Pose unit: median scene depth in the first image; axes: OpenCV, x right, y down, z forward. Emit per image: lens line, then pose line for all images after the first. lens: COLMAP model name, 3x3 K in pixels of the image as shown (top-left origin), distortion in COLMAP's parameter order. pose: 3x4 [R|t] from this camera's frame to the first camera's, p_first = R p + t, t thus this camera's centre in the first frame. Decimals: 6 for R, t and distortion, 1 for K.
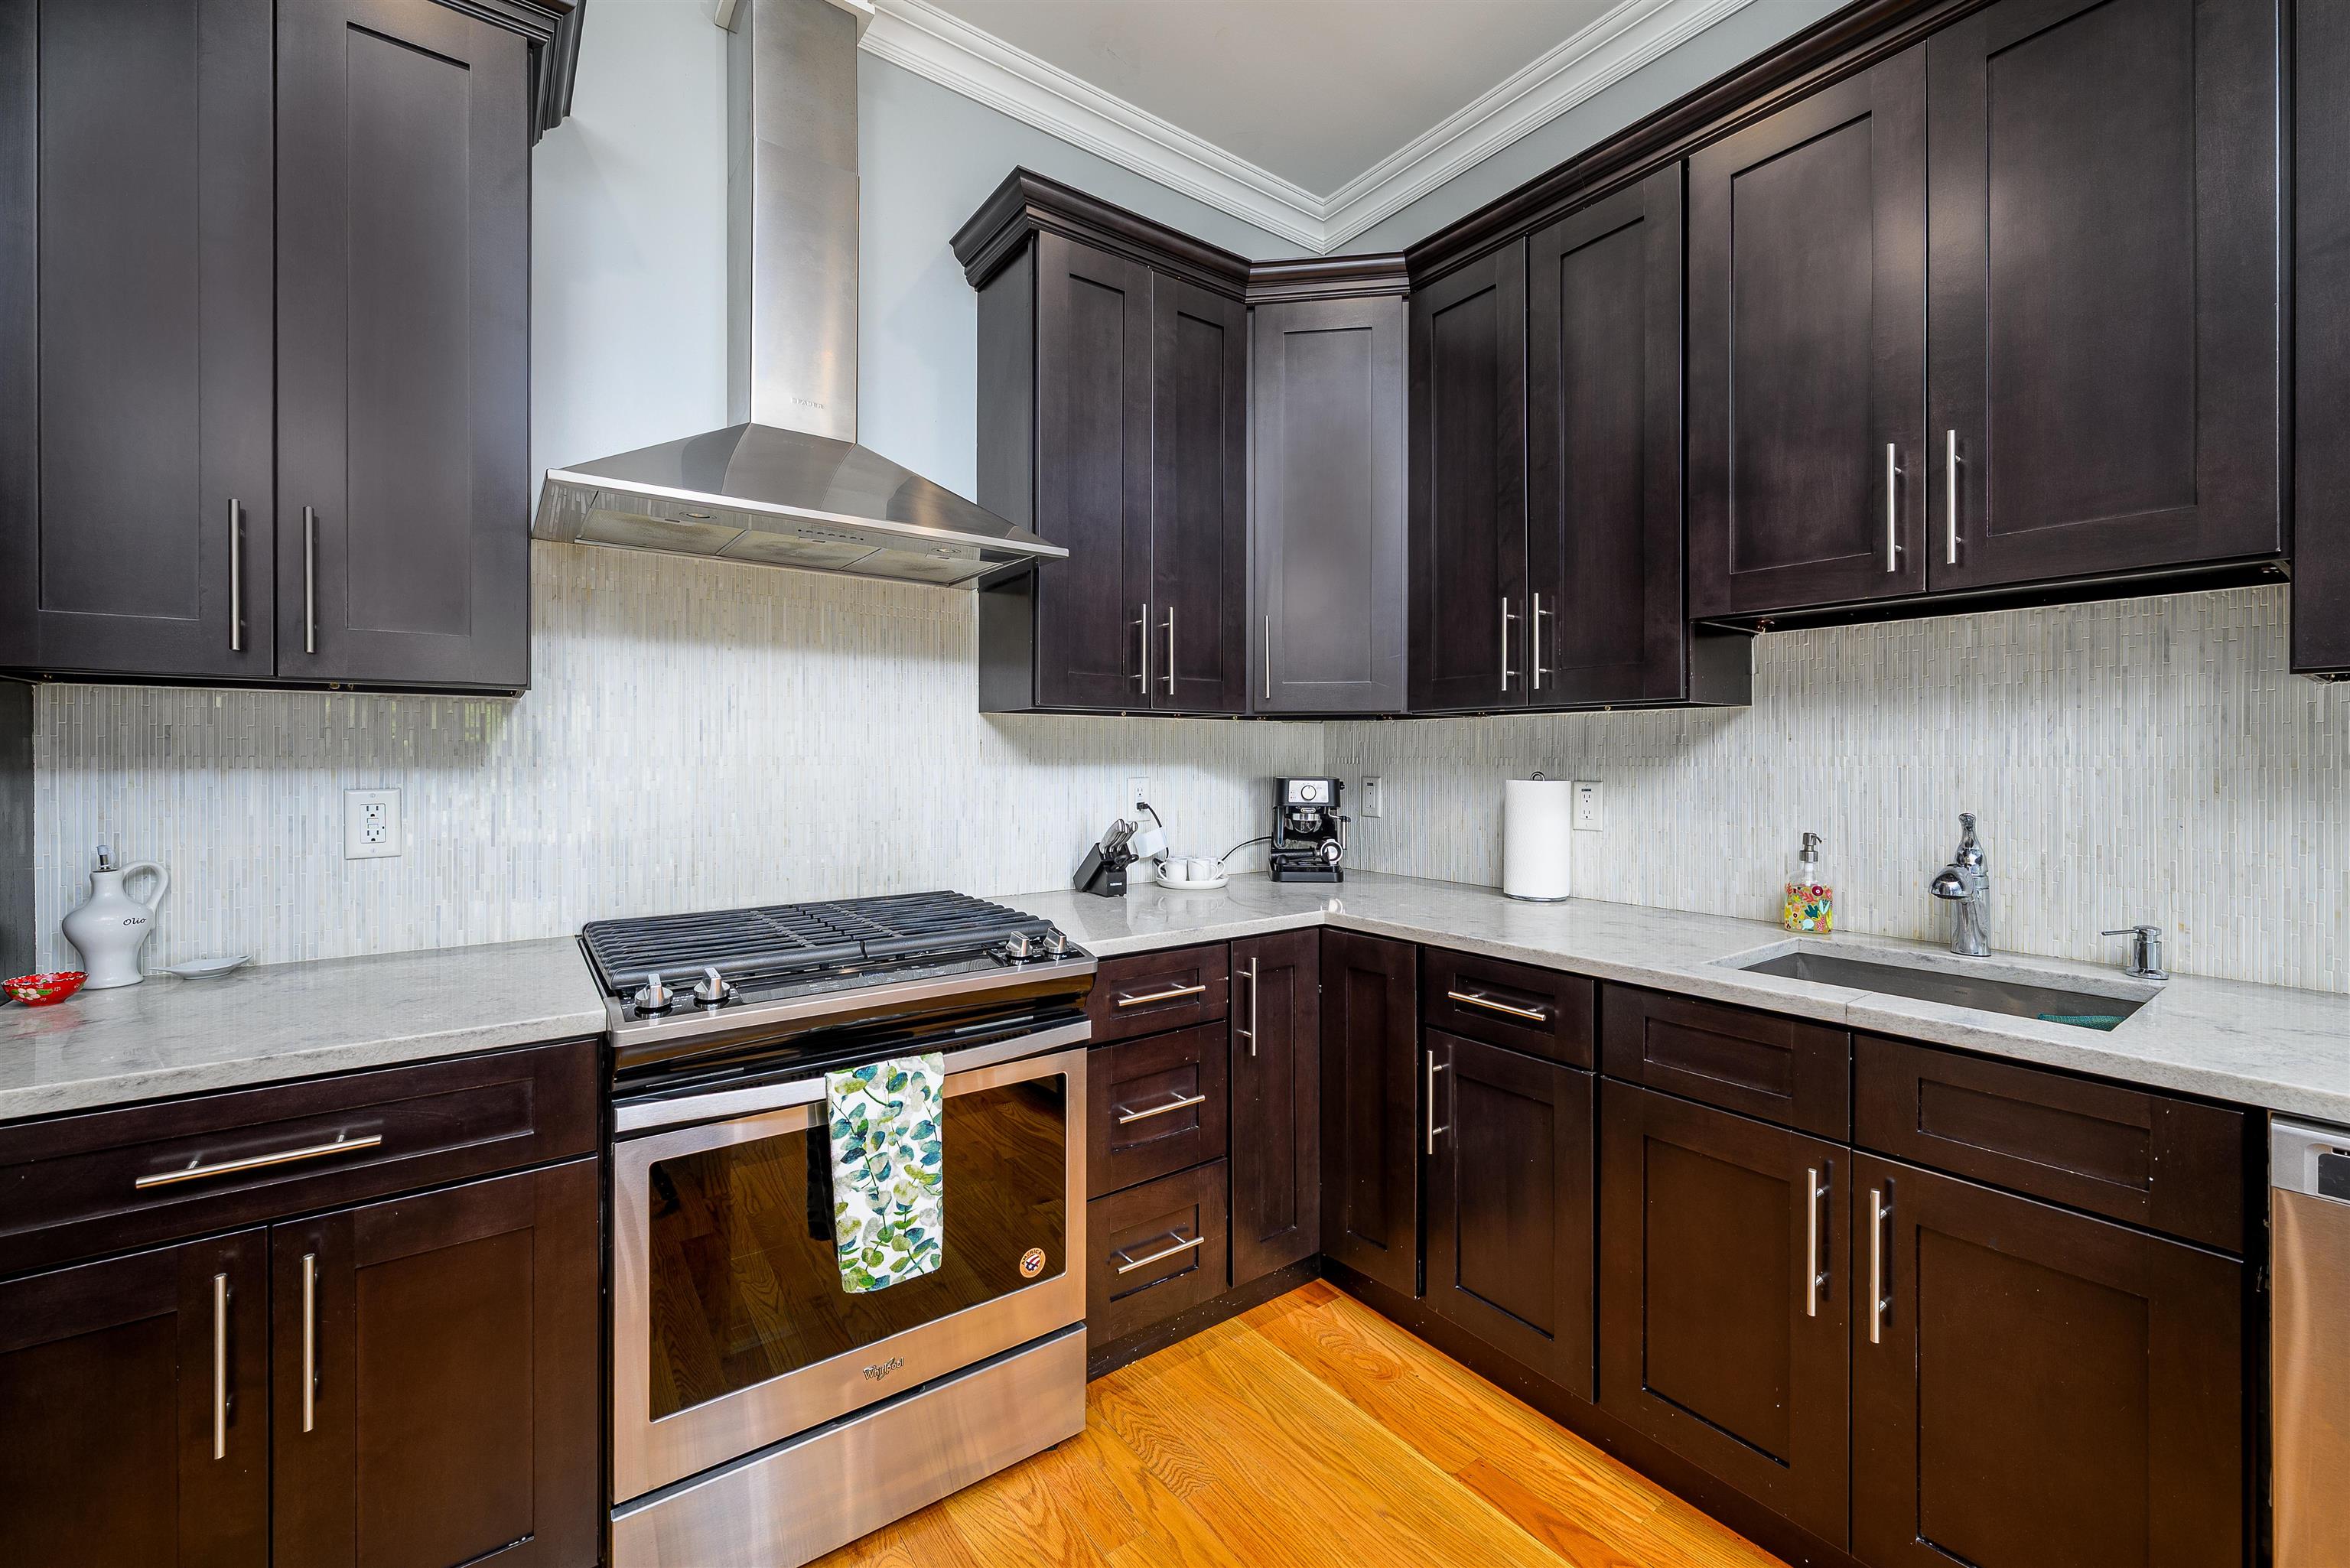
lens RADIAL K [[967.0, 0, 1208.0], [0, 967.0, 758.1], [0, 0, 1]] dist [0.001526, 0.000300]
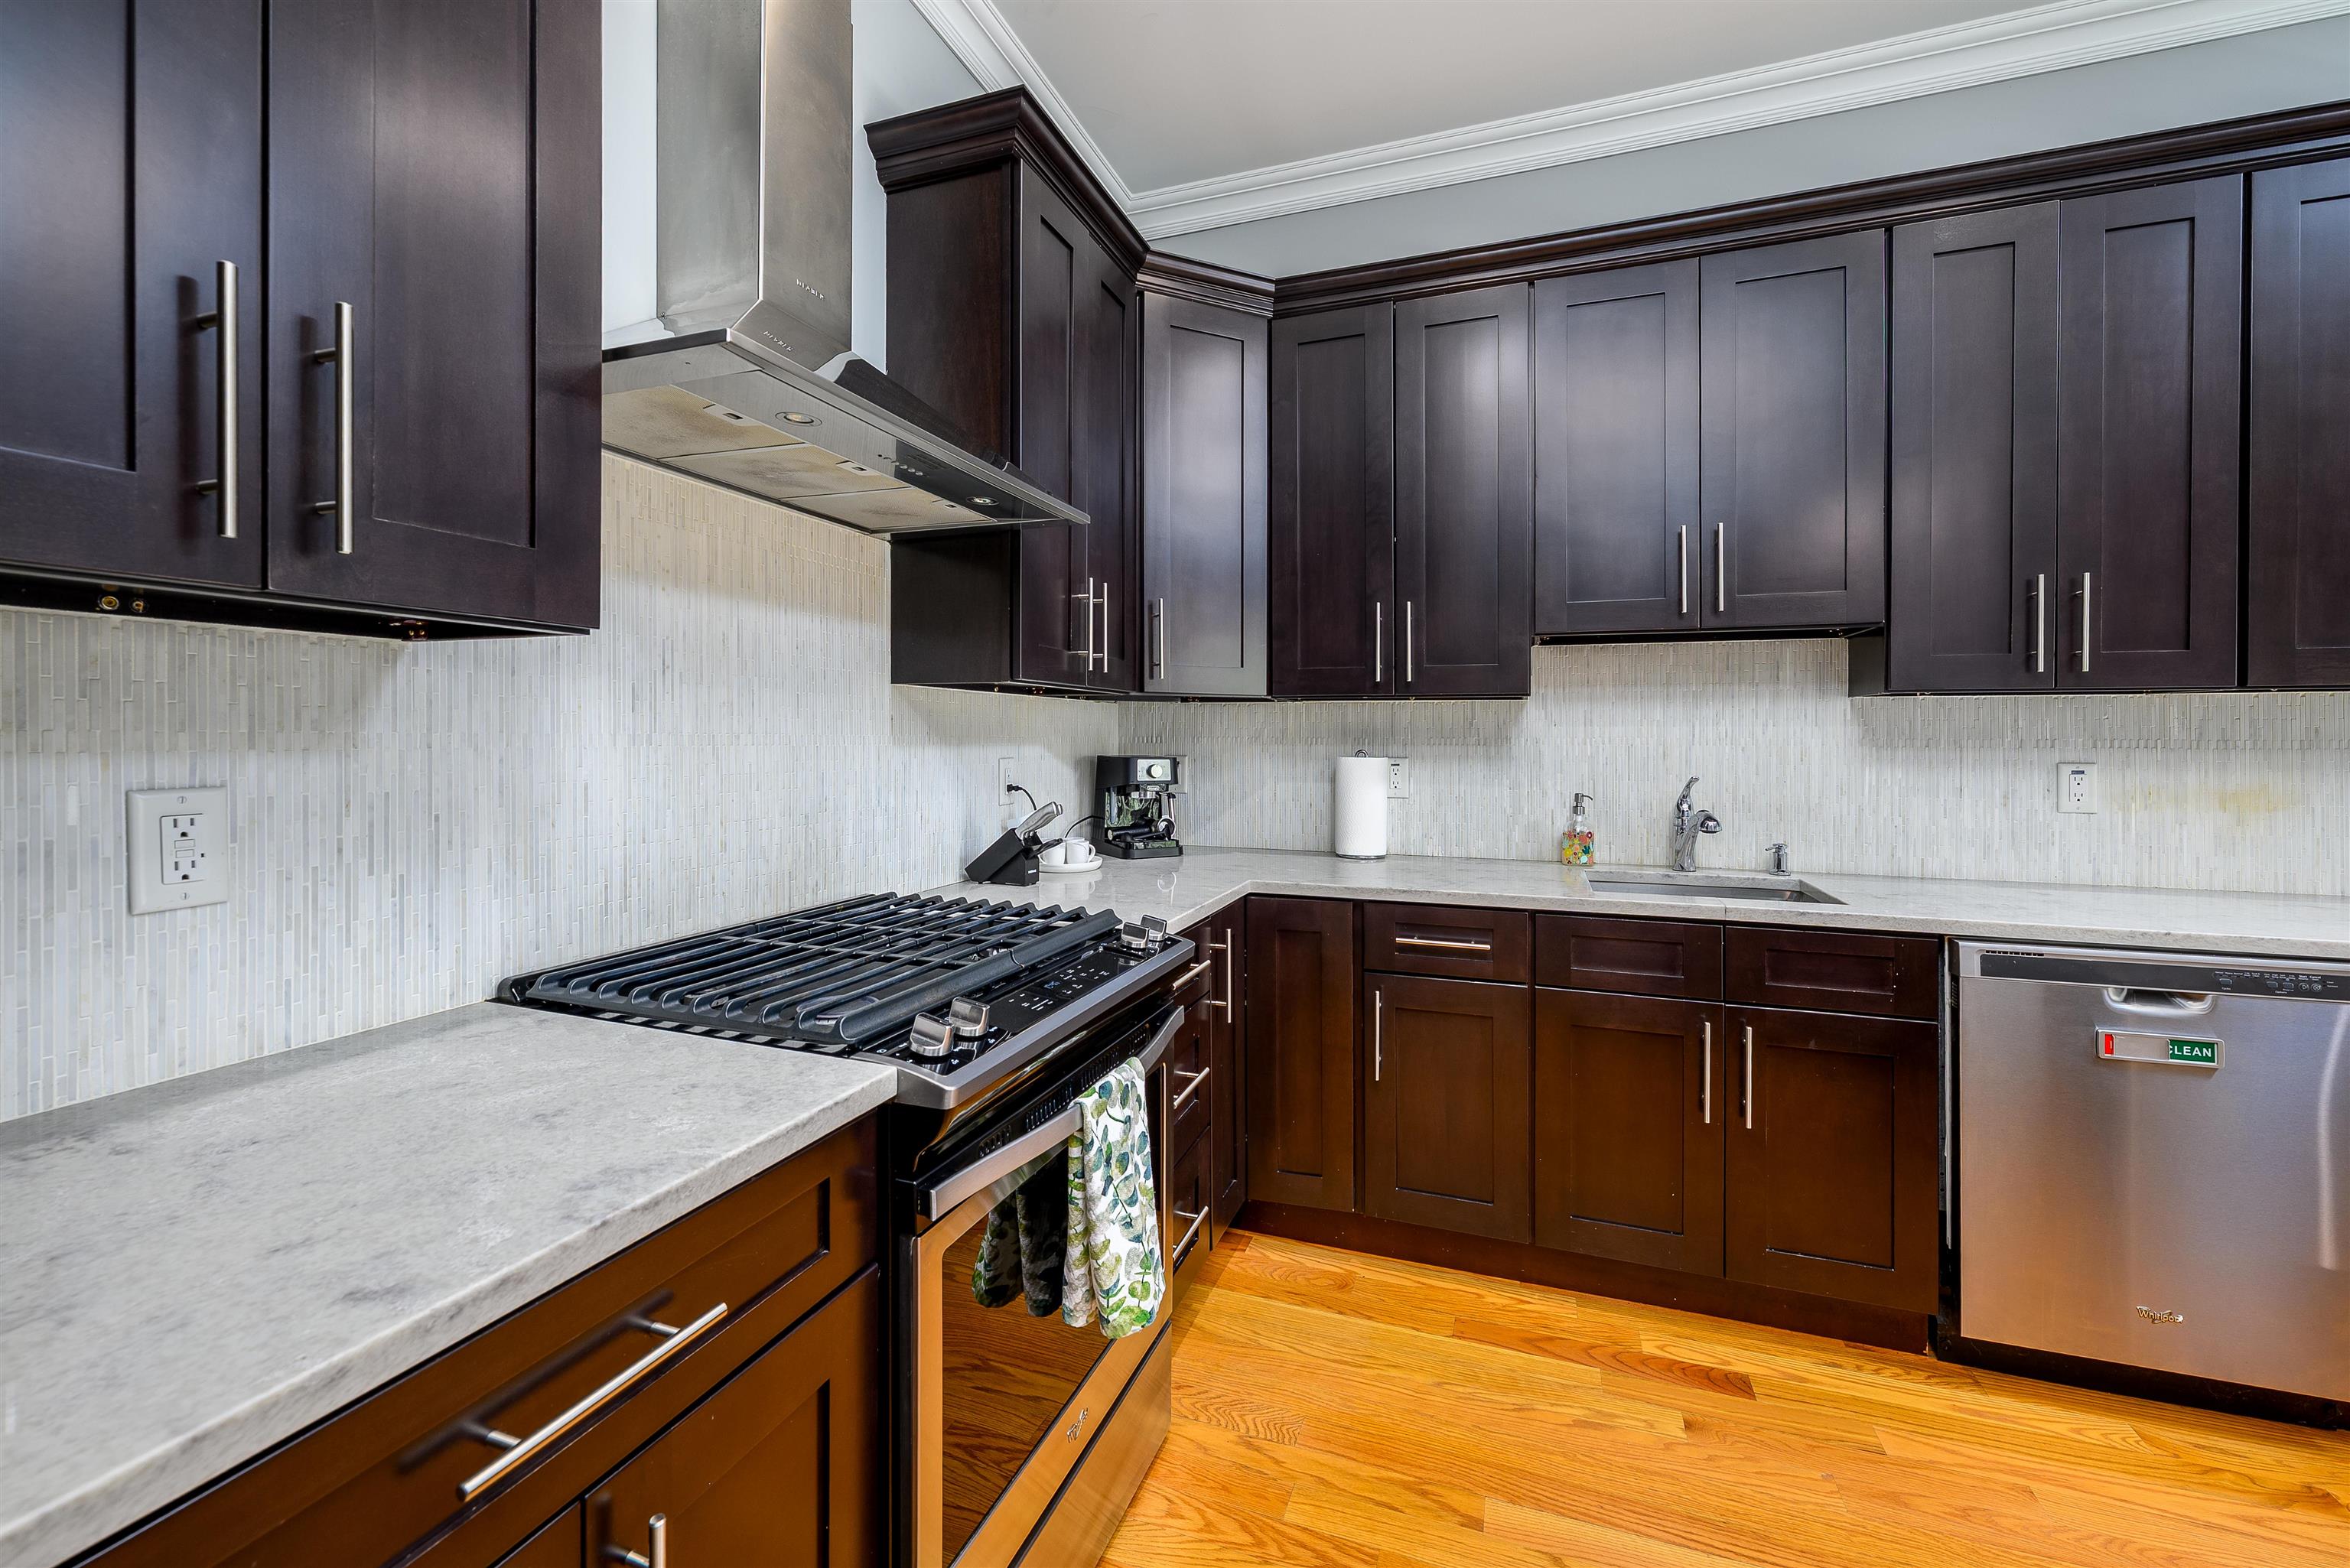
lens RADIAL K [[967.0, 0, 1181.9], [0, 967.0, 738.9], [0, 0, 1]] dist [0.001526, 0.000300]
pose [[0.828680, 0.002224, 0.559718, -0.606901], [-0.003476, 0.999993, 0.001174, 0.000027], [-0.559711, -0.002918, 0.828682, 0.171331]]
